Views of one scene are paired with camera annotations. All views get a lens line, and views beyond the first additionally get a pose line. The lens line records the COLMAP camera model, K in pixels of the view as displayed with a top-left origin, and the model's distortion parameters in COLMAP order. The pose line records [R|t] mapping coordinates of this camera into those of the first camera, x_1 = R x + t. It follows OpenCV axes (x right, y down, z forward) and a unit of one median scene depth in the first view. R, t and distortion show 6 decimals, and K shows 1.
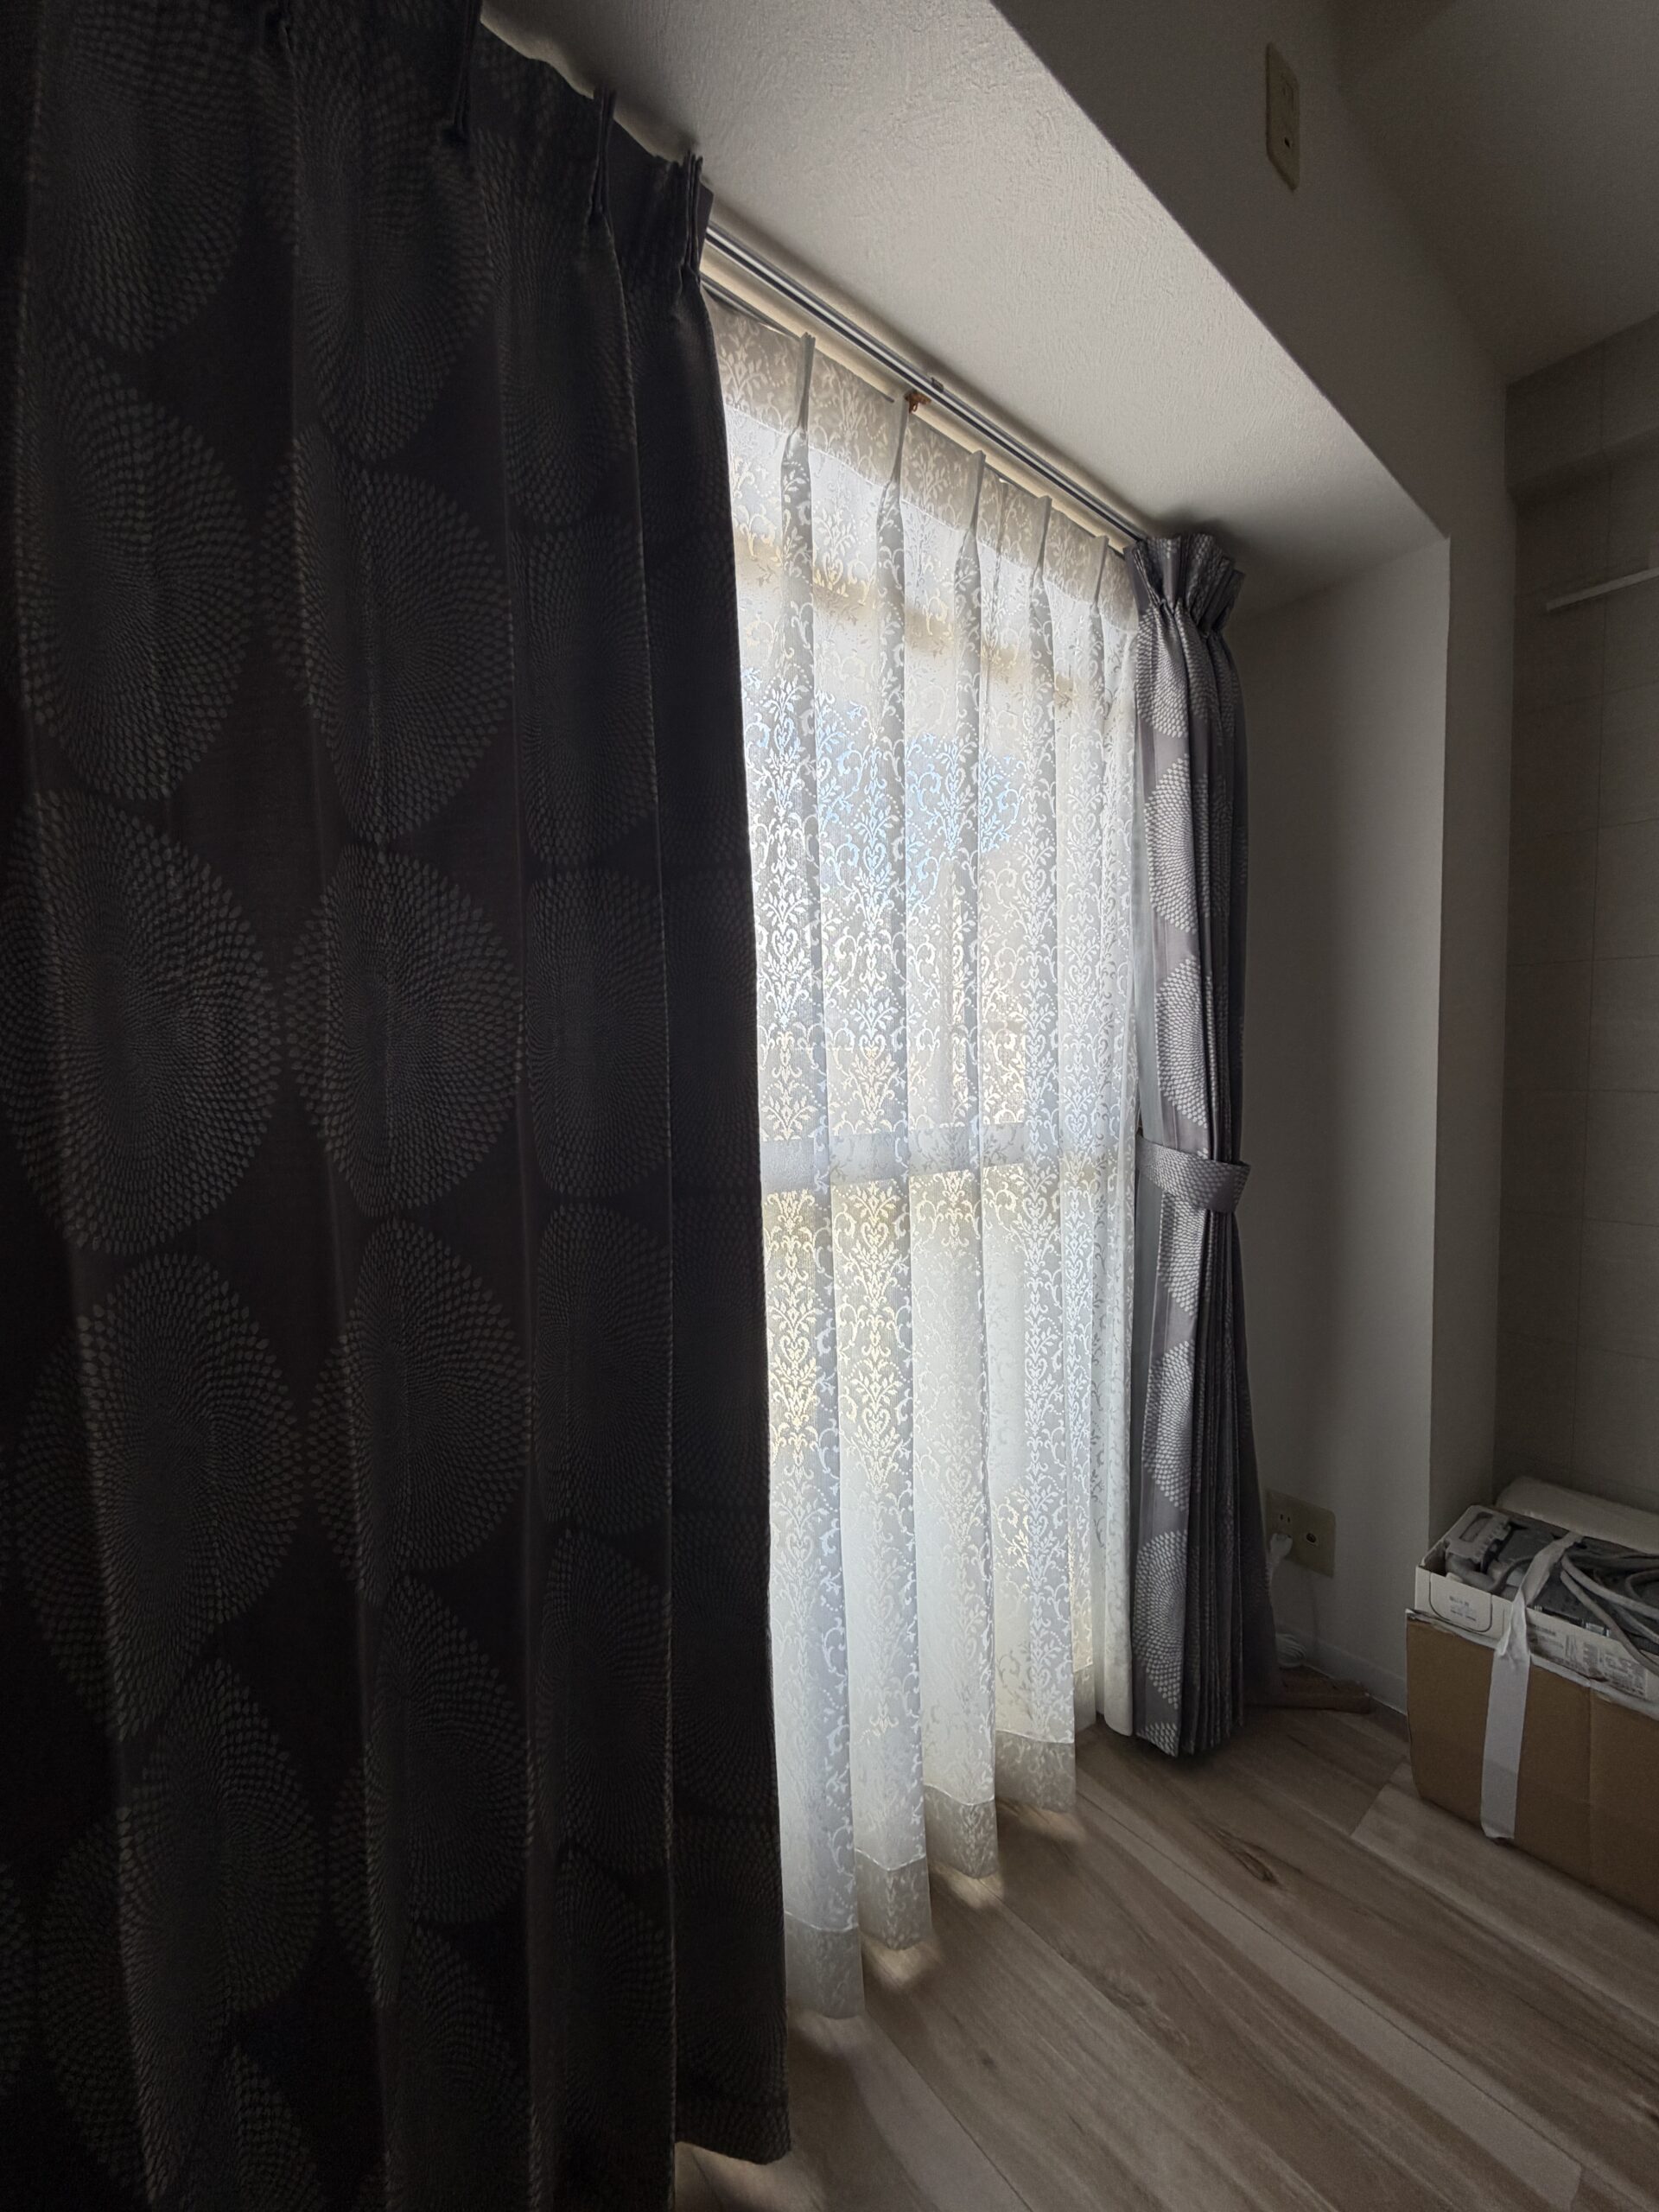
lens RADIAL K [[880.4, 0, 828.3], [0, 880.4, 1095.1], [0, 0, 1]] dist [-0.001103, 0.000075]
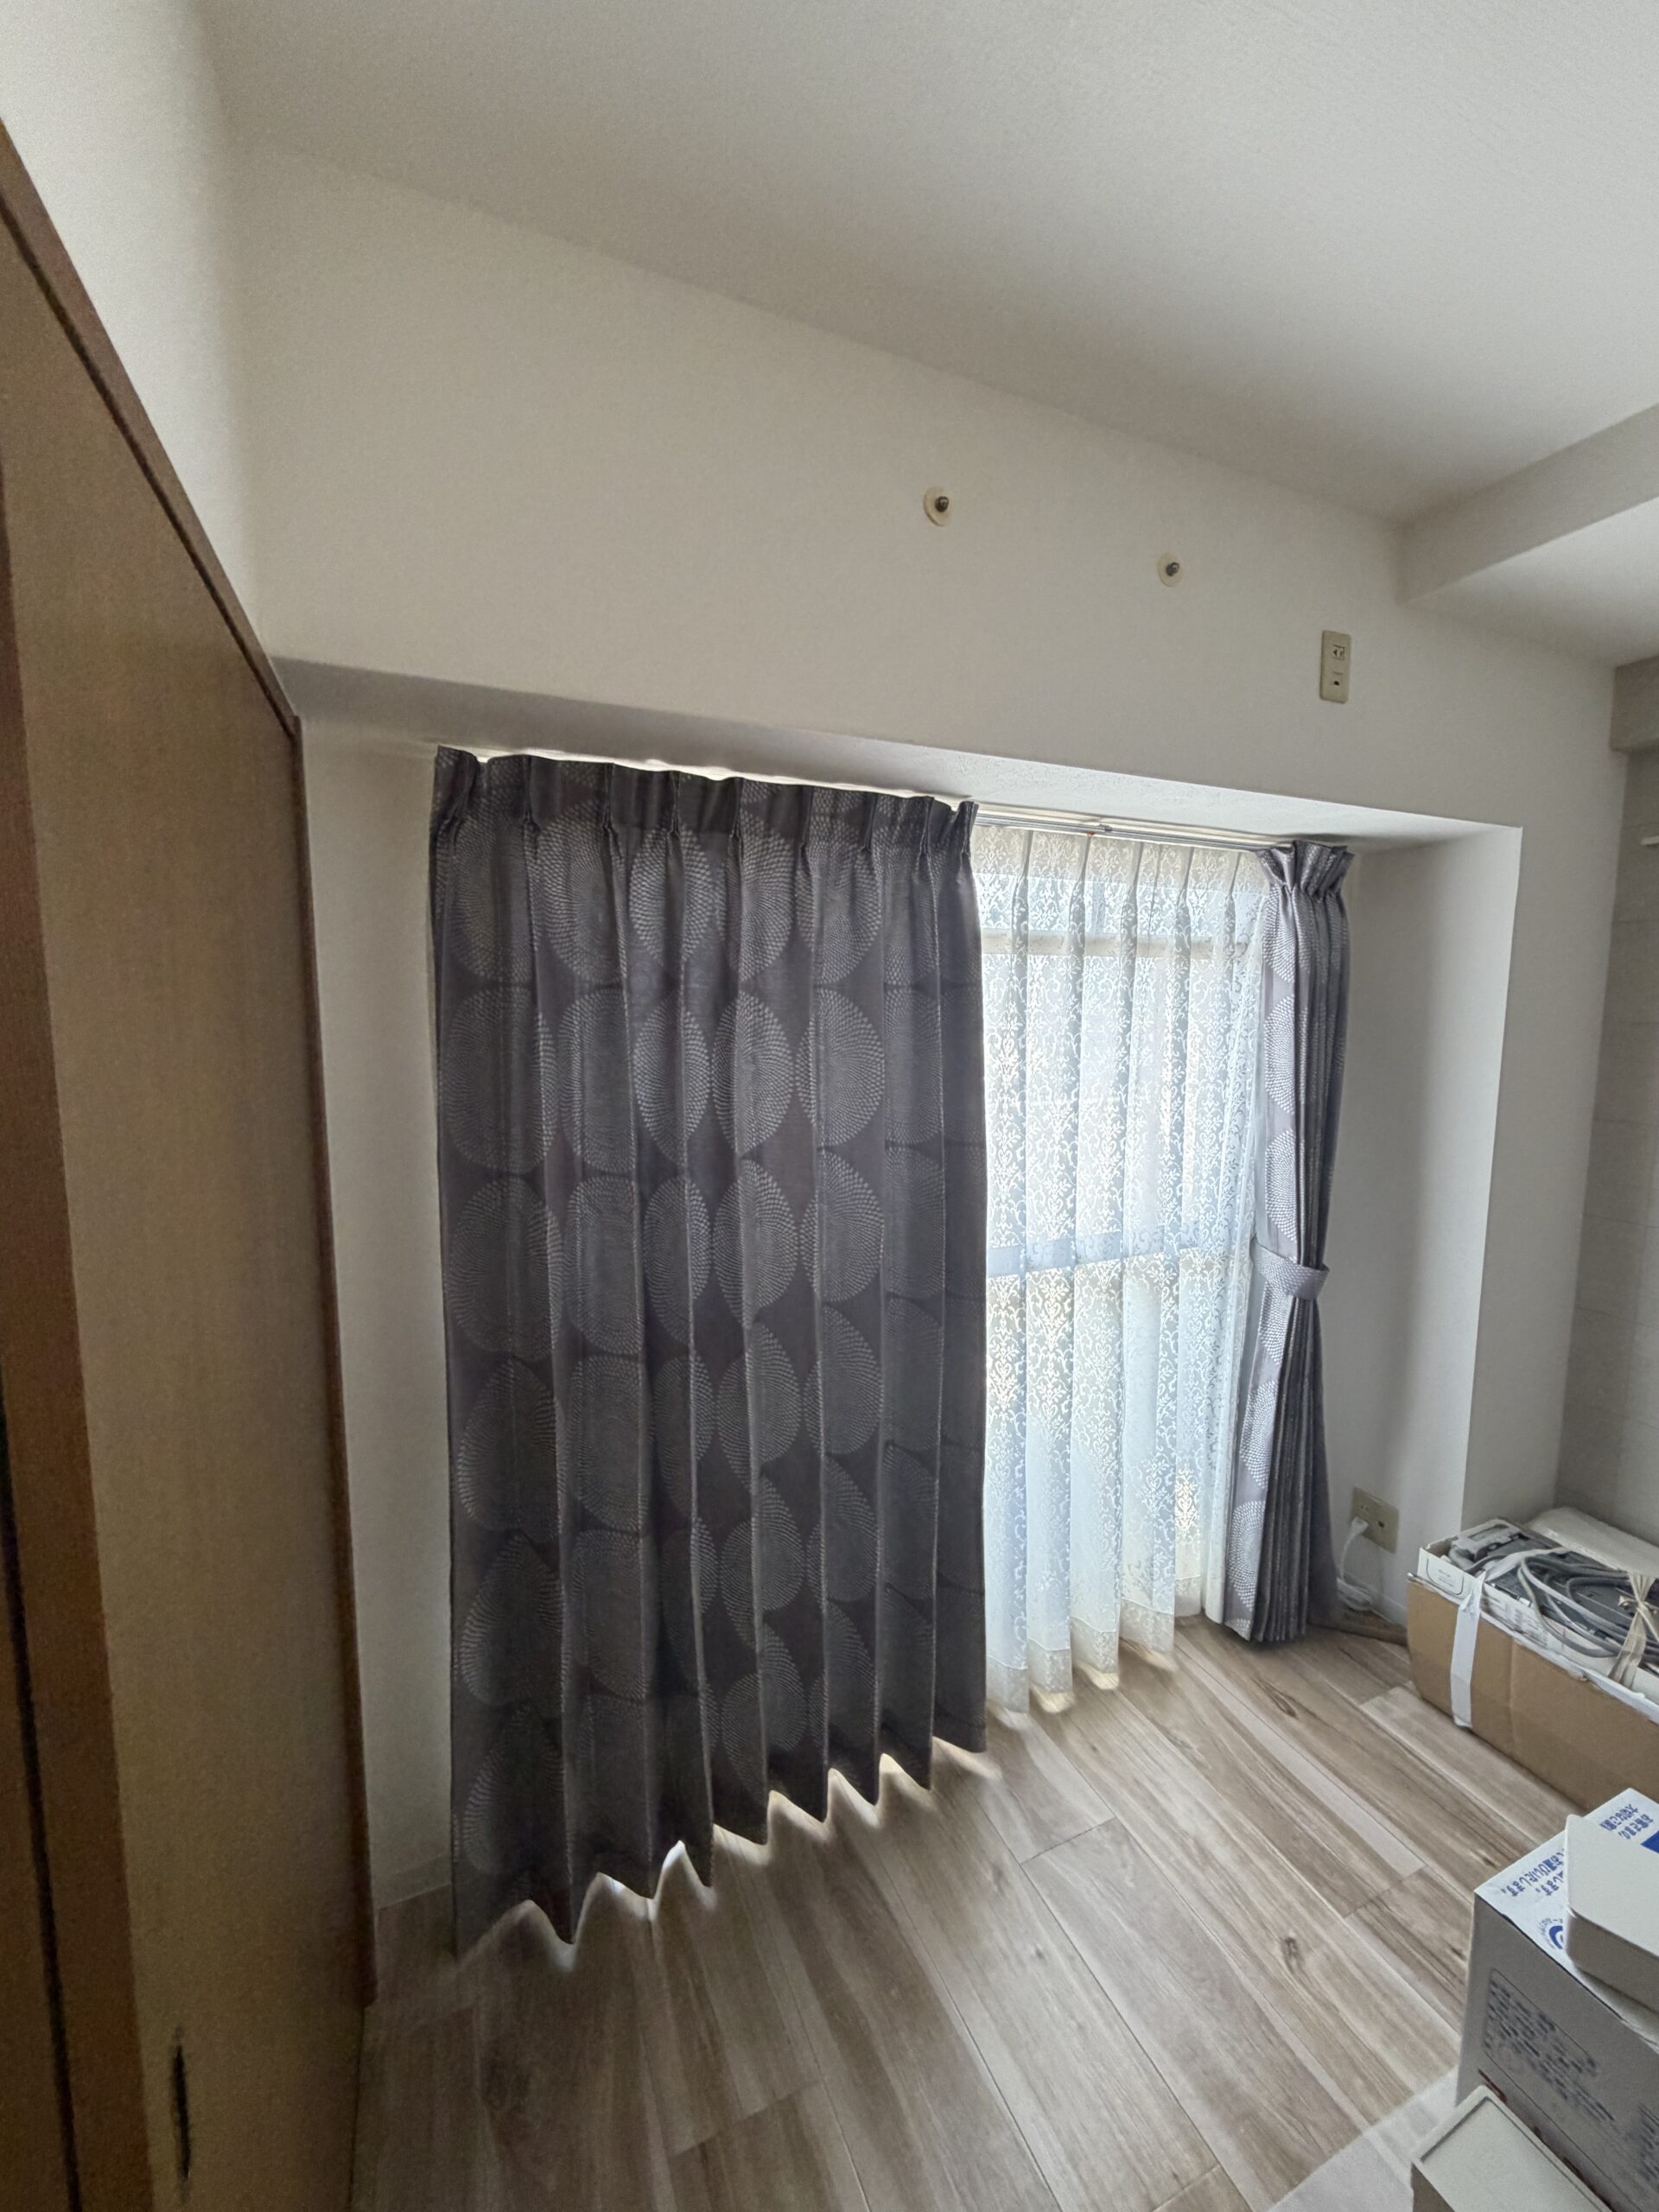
lens RADIAL K [[880.4, 0, 828.3], [0, 880.4, 1095.1], [0, 0, 1]] dist [-0.001103, 0.000075]
pose [[0.962188, 0.039023, -0.269577, 0.072472], [-0.019404, 0.996990, 0.075061, -0.363971], [0.271694, -0.066992, 0.960049, -0.736763]]
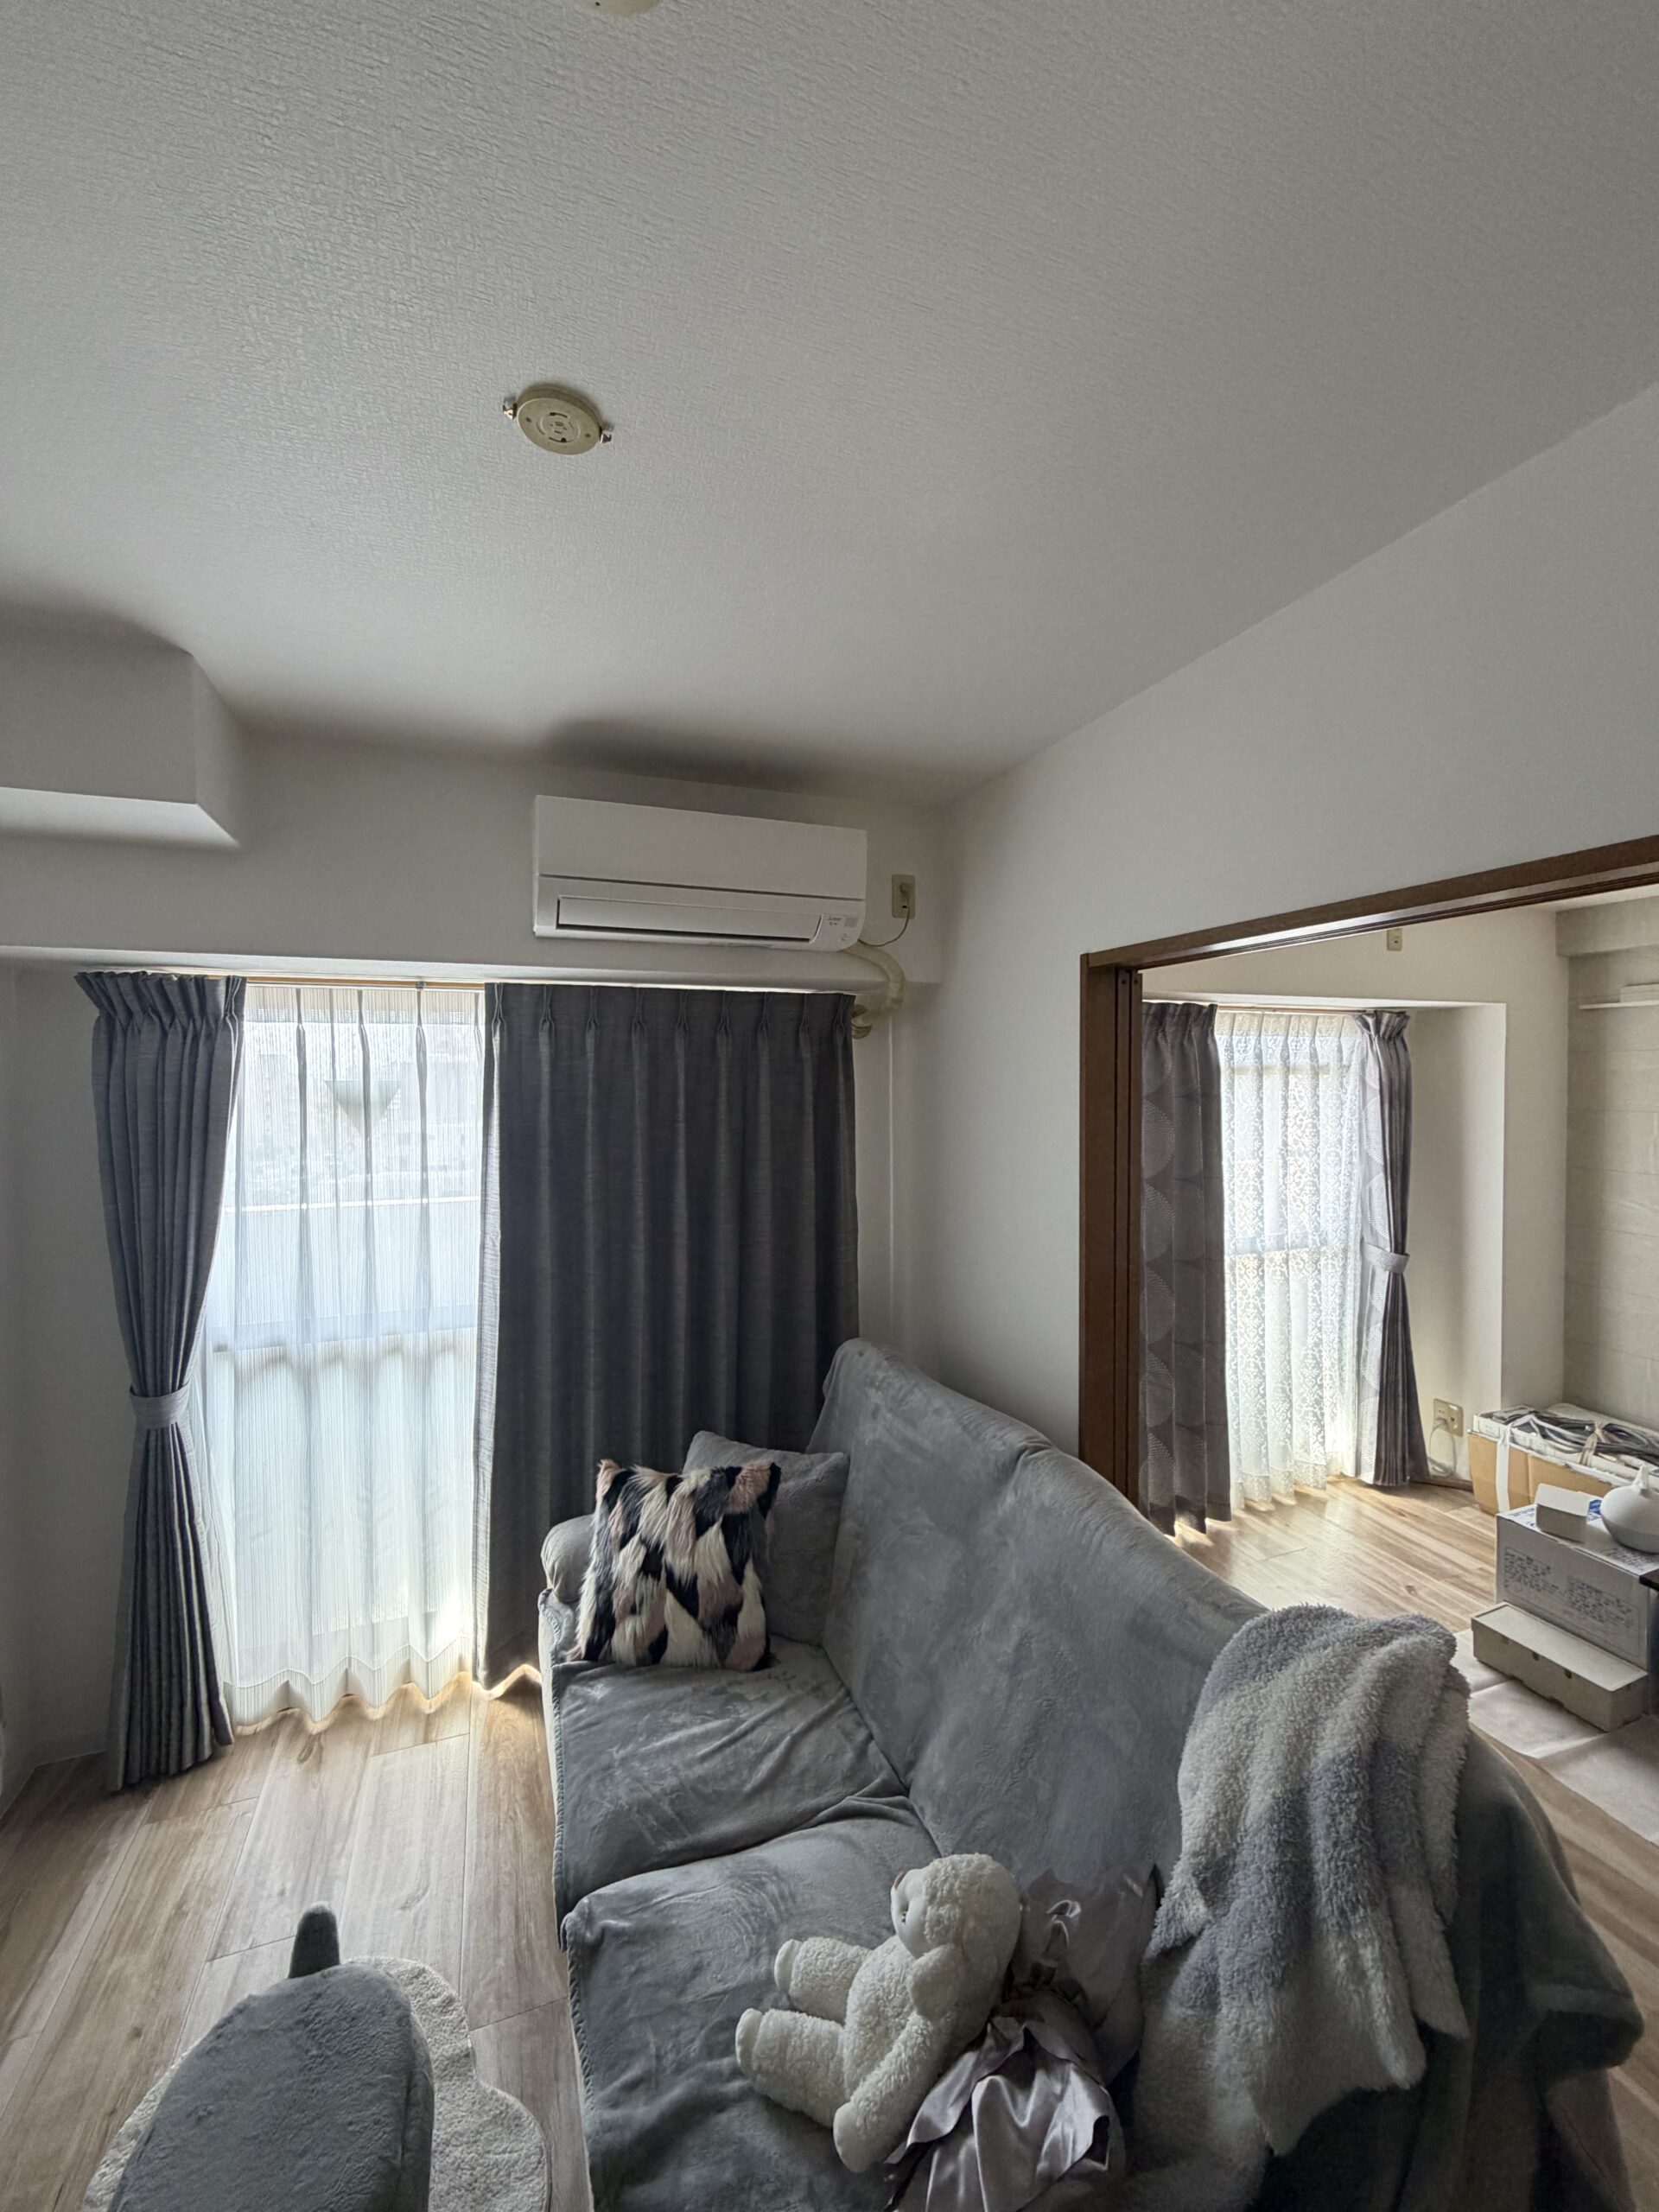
lens RADIAL K [[880.4, 0, 828.3], [0, 880.4, 1095.1], [0, 0, 1]] dist [-0.001103, 0.000075]
pose [[0.947391, 0.007787, -0.319983, -0.348900], [-0.011596, 0.999883, -0.010002, -0.397954], [0.319867, 0.013186, 0.947371, -2.290281]]
